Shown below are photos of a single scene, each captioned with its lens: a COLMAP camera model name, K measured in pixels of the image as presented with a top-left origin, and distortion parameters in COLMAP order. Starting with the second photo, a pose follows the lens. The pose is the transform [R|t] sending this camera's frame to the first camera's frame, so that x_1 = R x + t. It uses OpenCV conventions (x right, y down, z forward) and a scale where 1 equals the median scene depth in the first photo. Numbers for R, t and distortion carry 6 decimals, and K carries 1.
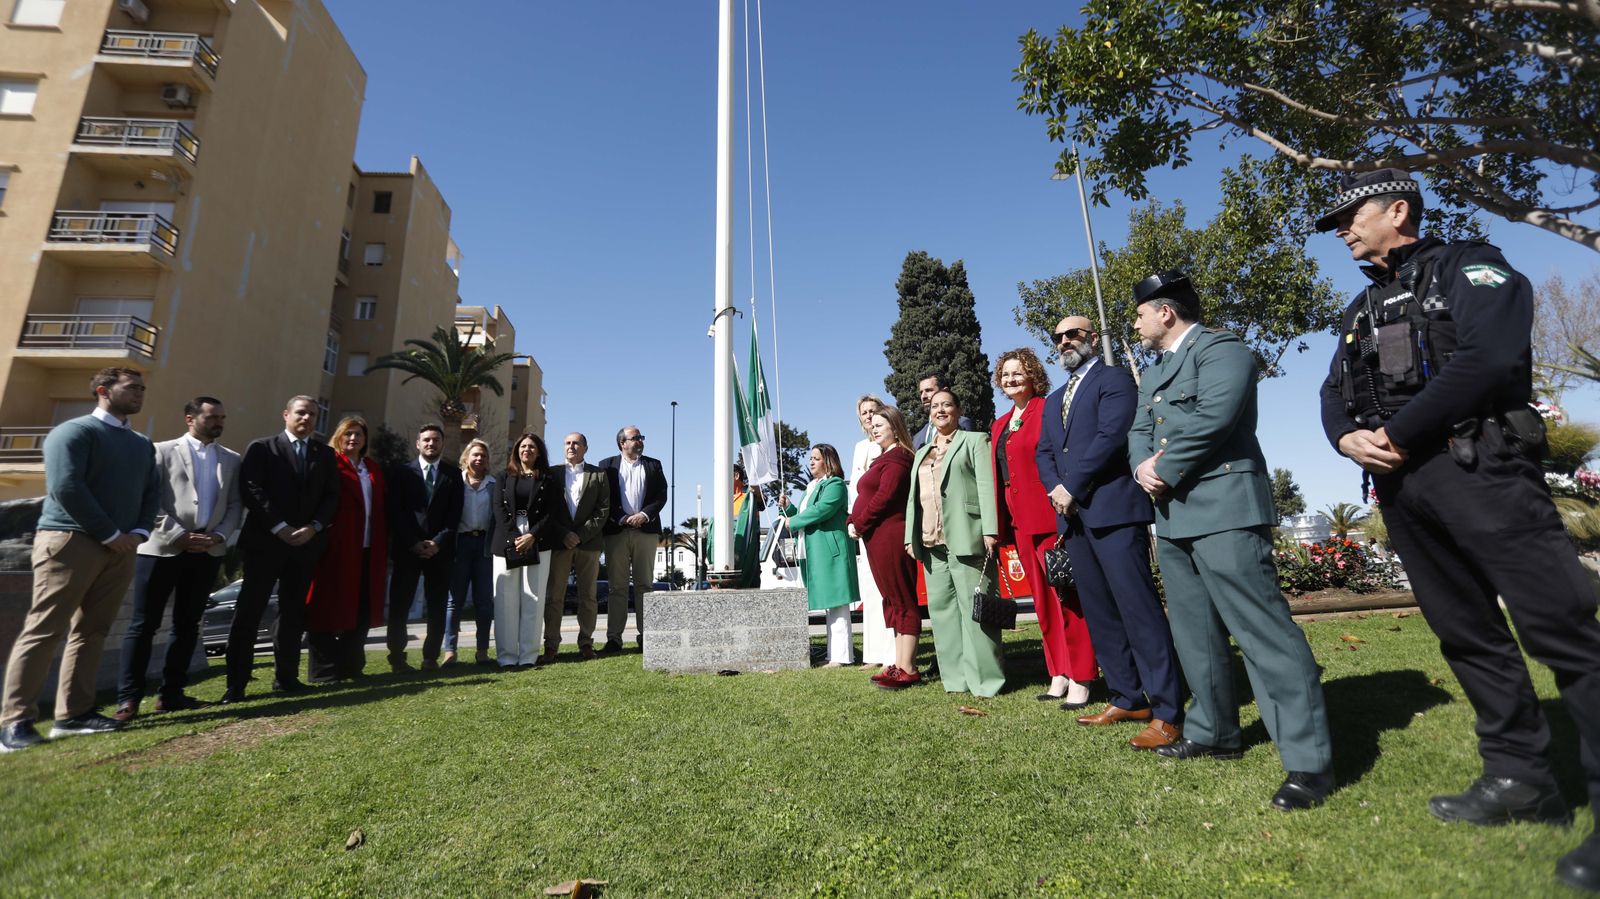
lens RADIAL K [[745.1, 0, 821.9], [0, 745.1, 370.5], [0, 0, 1]] dist [-0.078433, 0.027653]
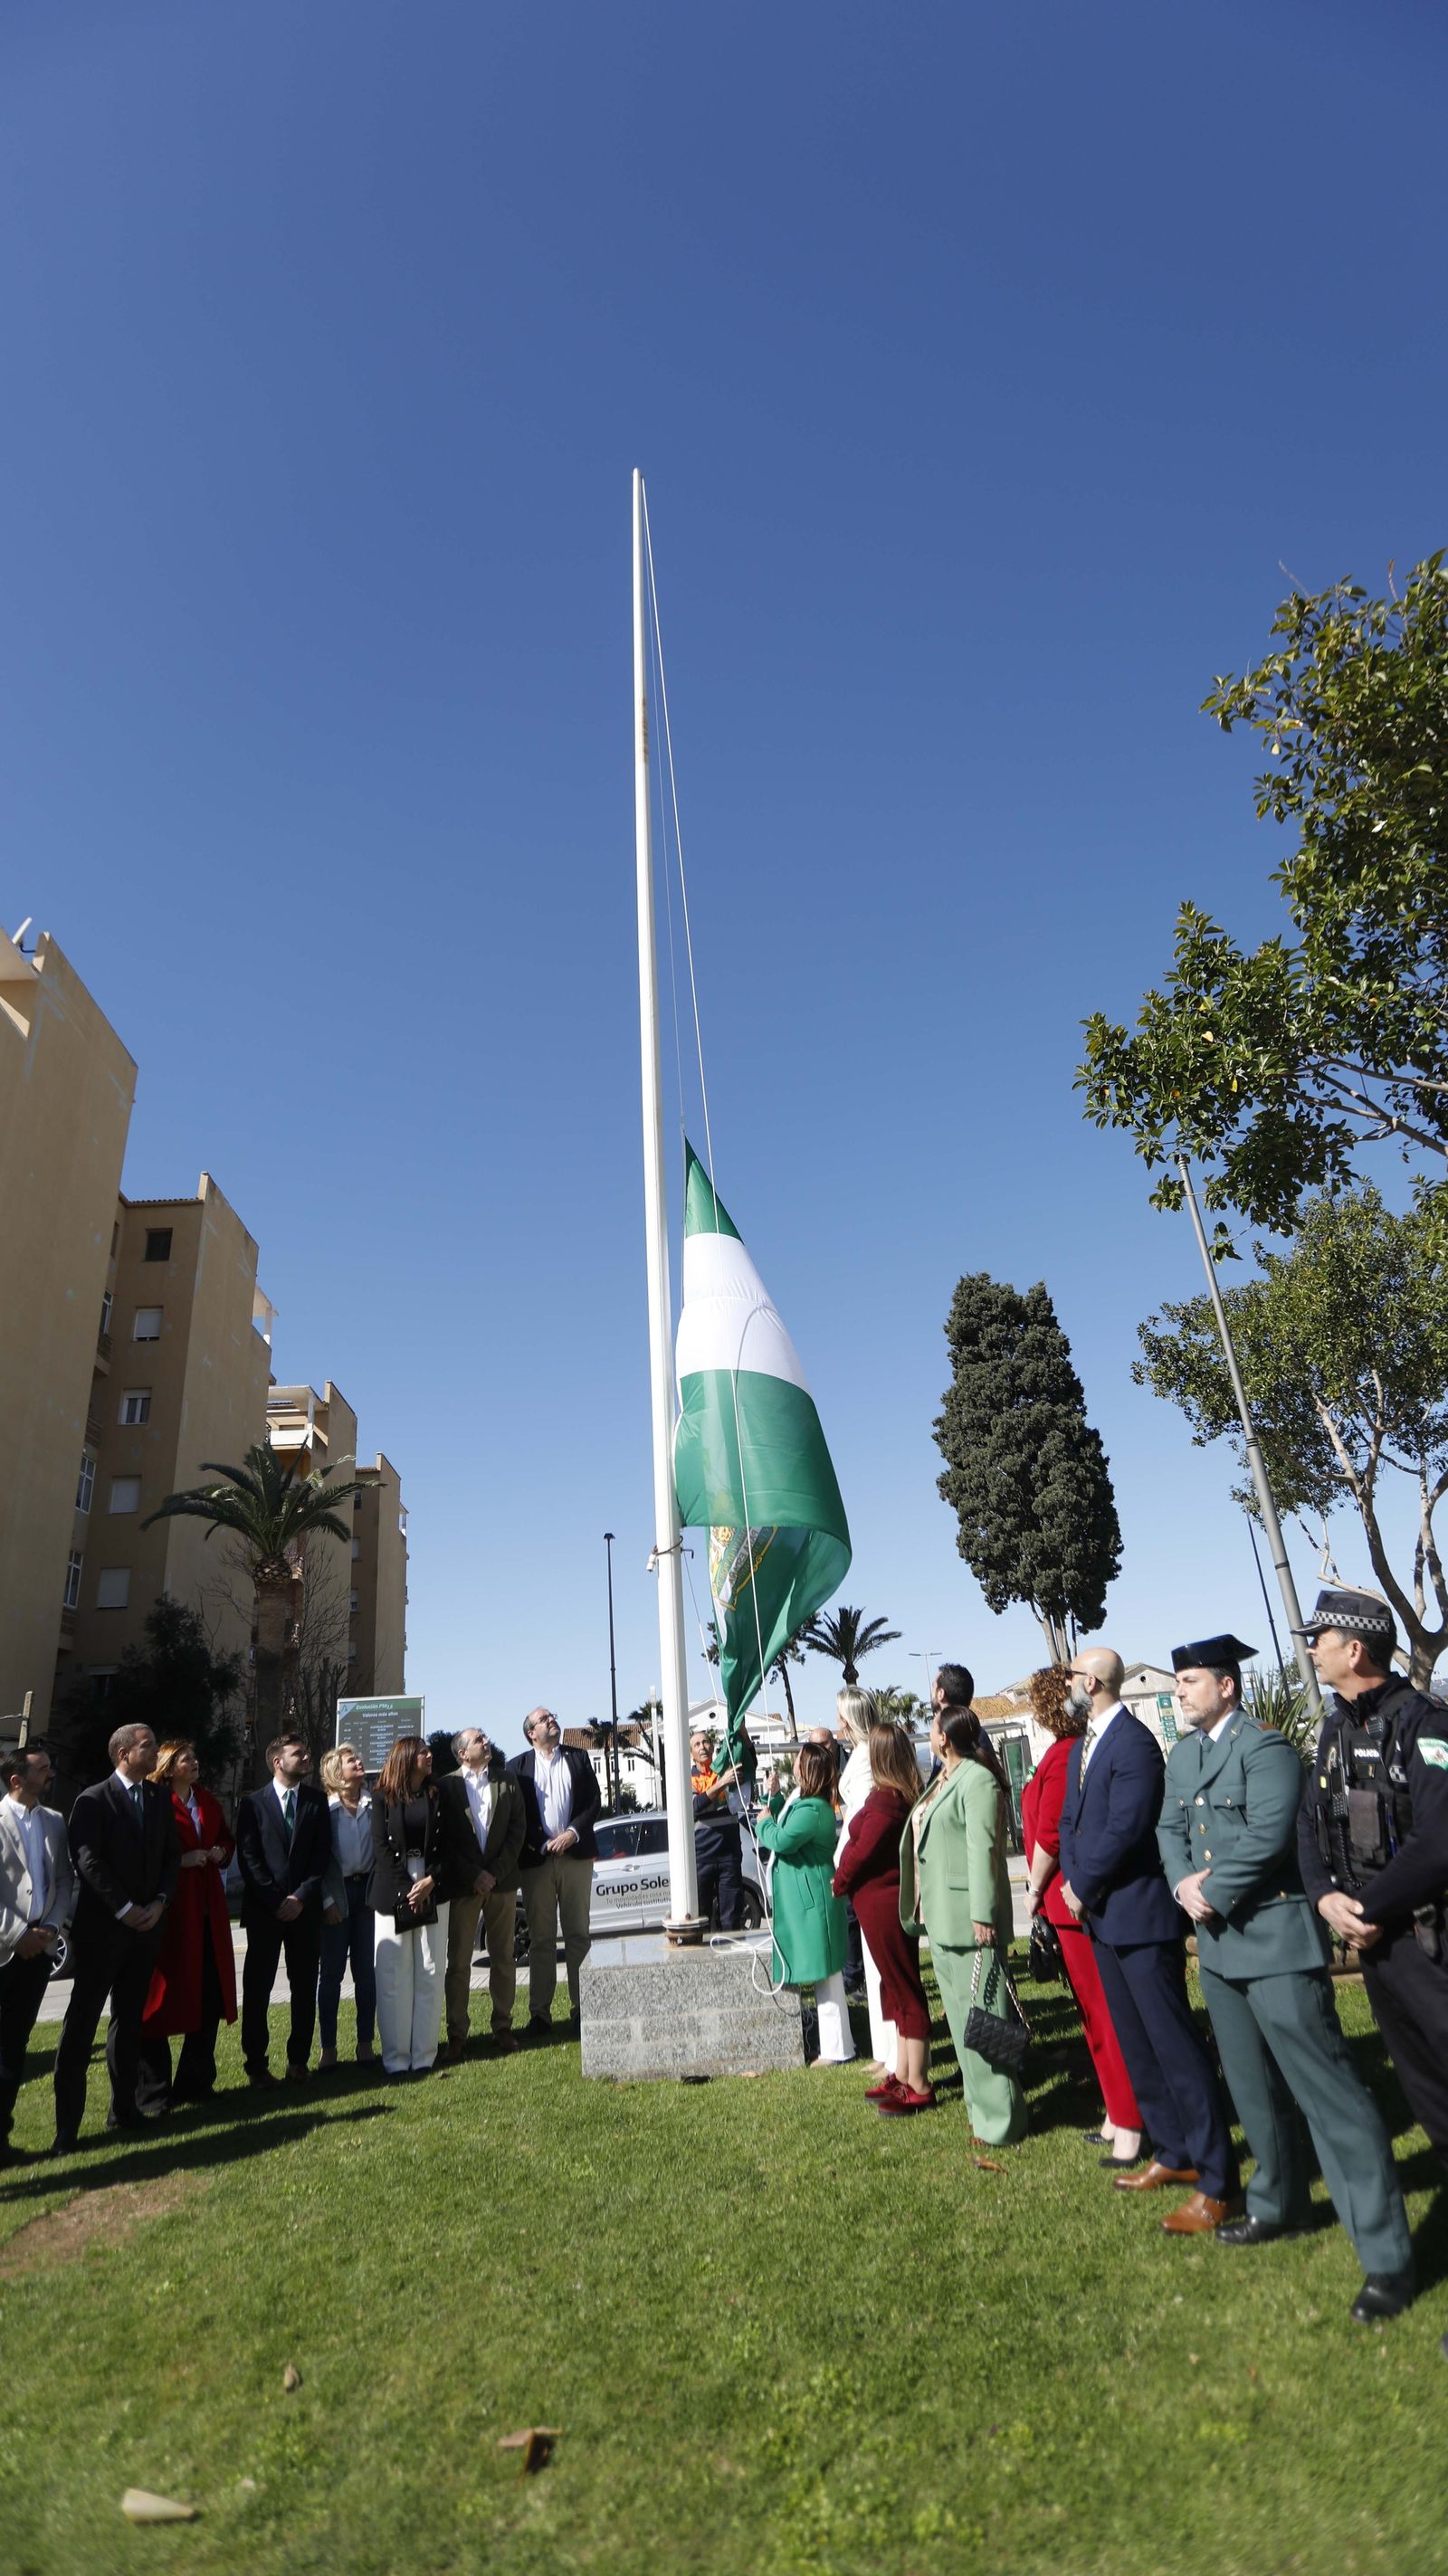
lens RADIAL K [[1199.7, 0, 758.2], [0, 1199.7, 1292.4], [0, 0, 1]] dist [-0.078433, 0.027653]
pose [[0.995845, -0.065624, -0.063143, 0.062315], [0.057336, 0.990481, -0.125142, -0.223550], [0.070754, 0.121002, 0.990127, -0.257544]]
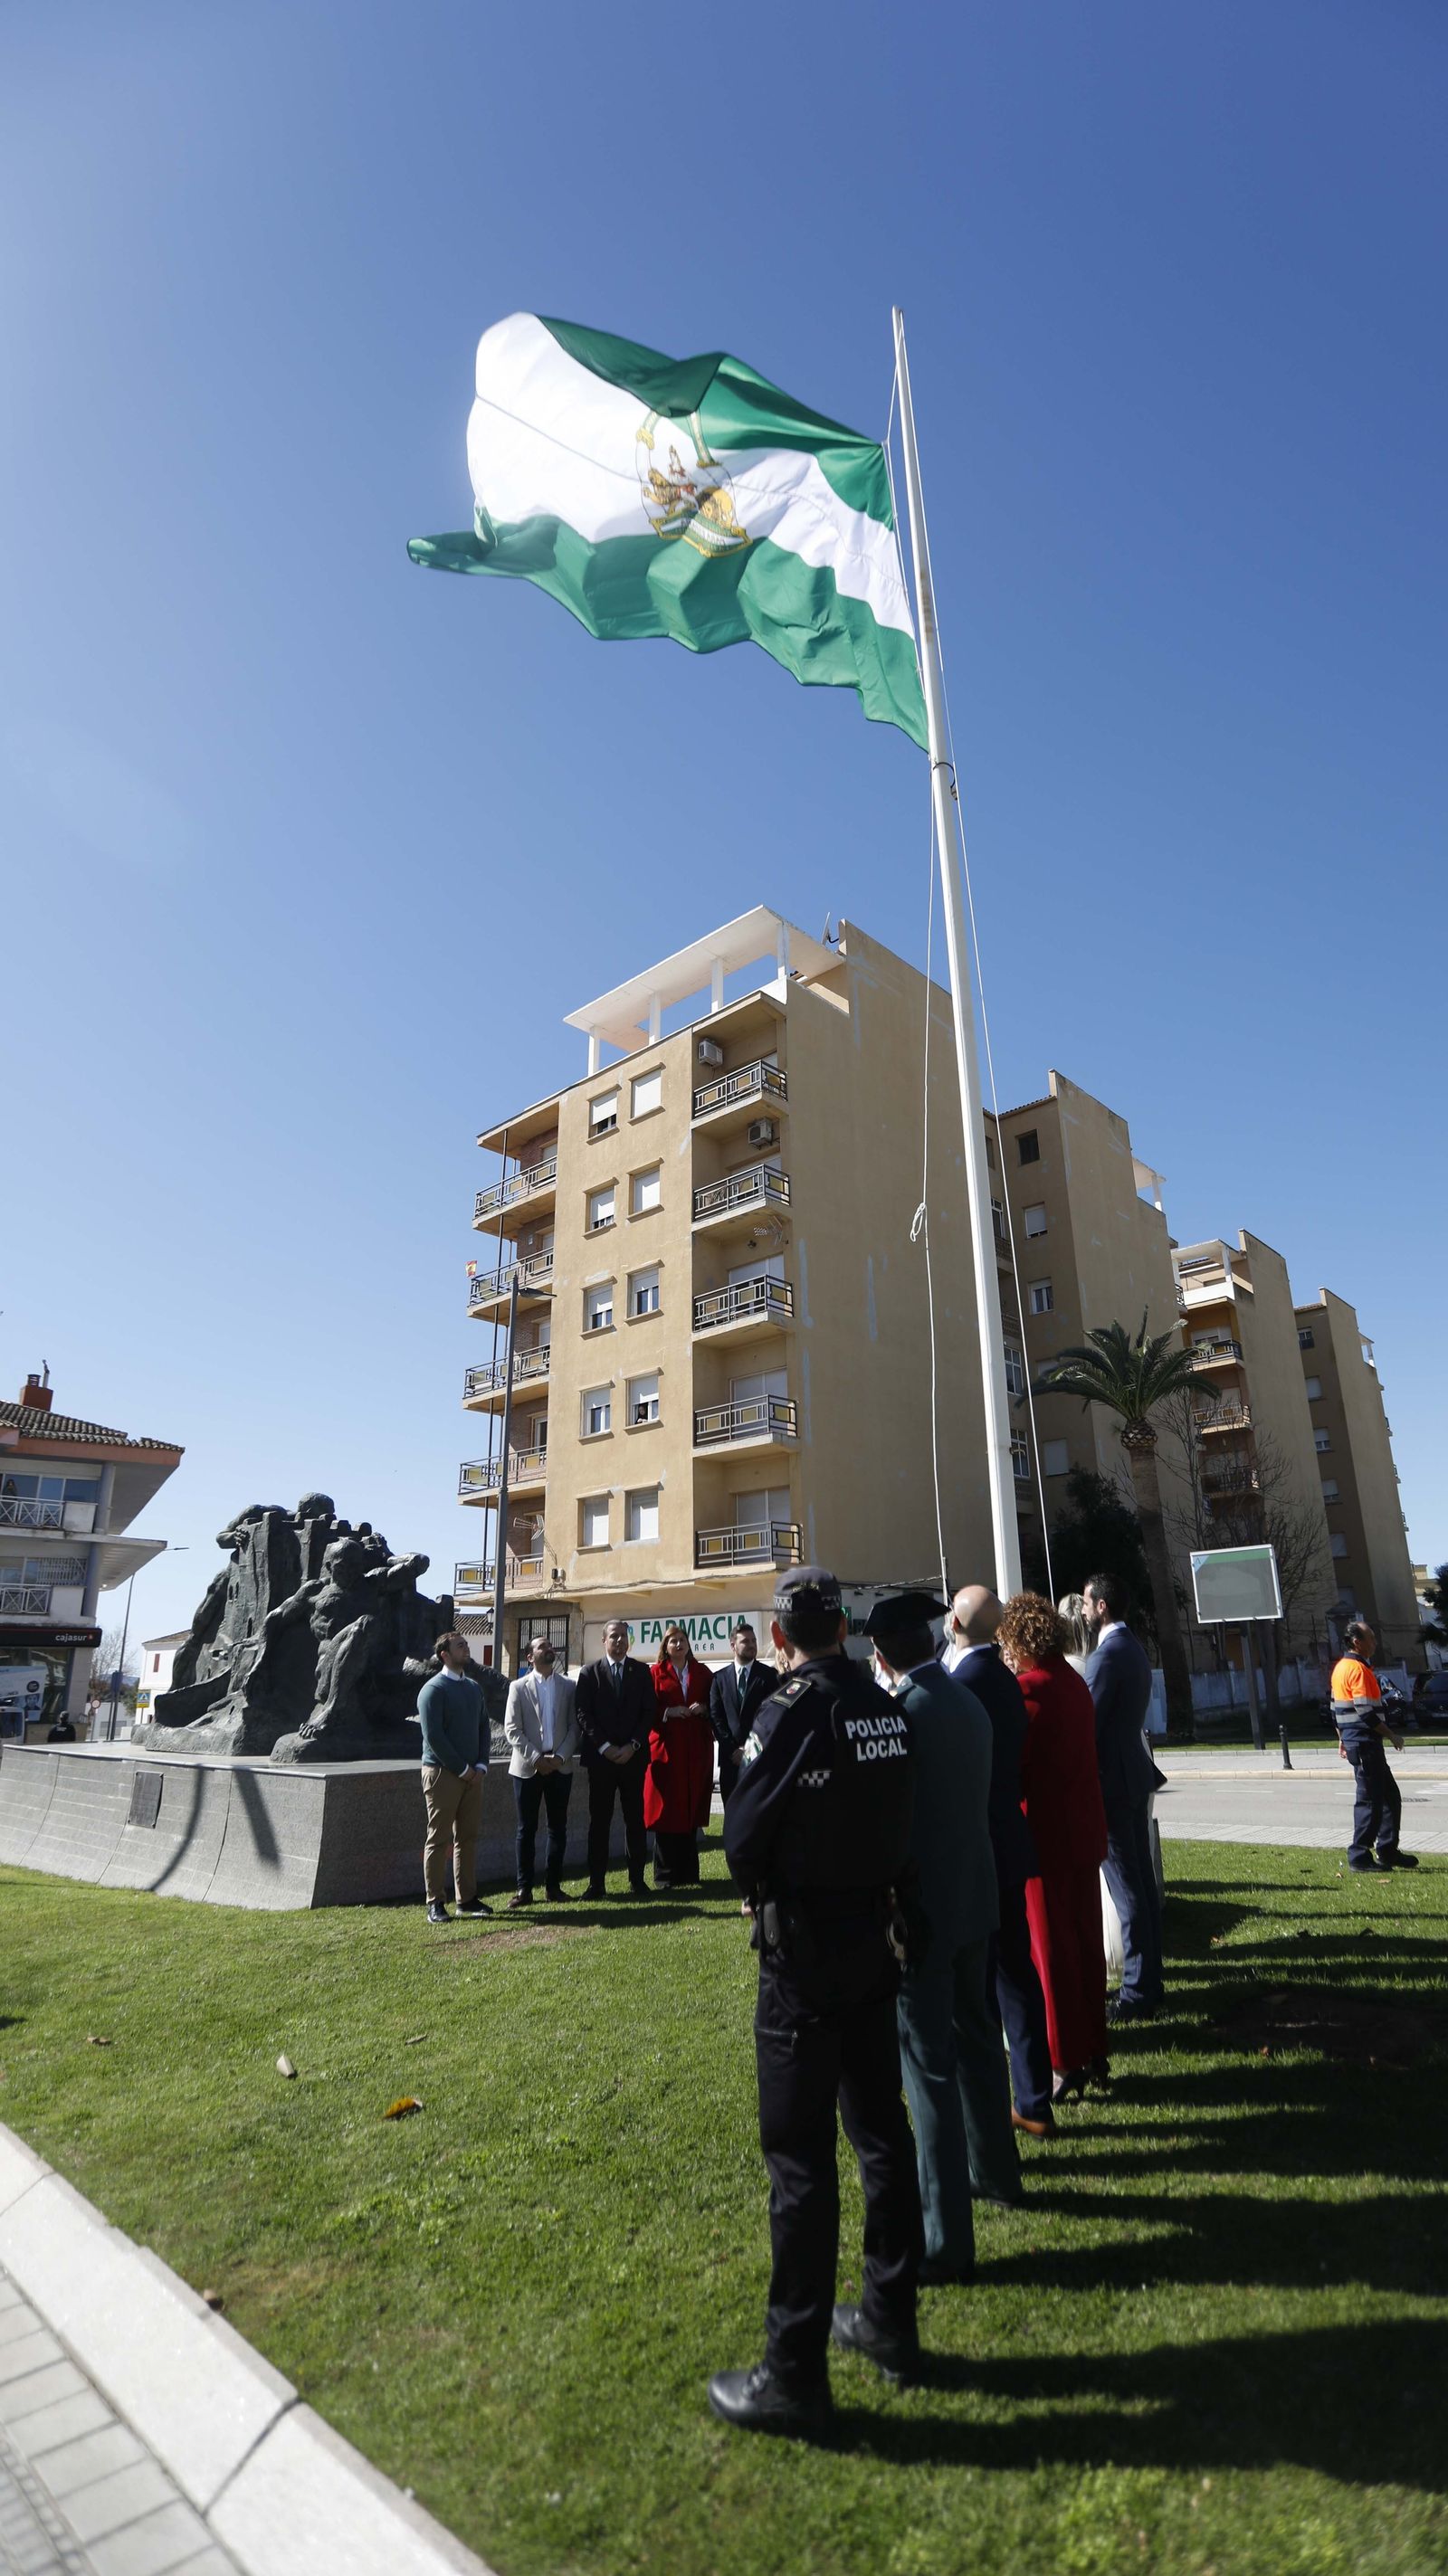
lens RADIAL K [[1199.7, 0, 758.2], [0, 1199.7, 1292.4], [0, 0, 1]] dist [-0.078433, 0.027653]
pose [[0.628928, -0.216590, -0.746685, 0.822699], [0.207770, 0.972304, -0.107031, -0.198332], [0.749187, -0.087824, 0.656511, 0.018899]]
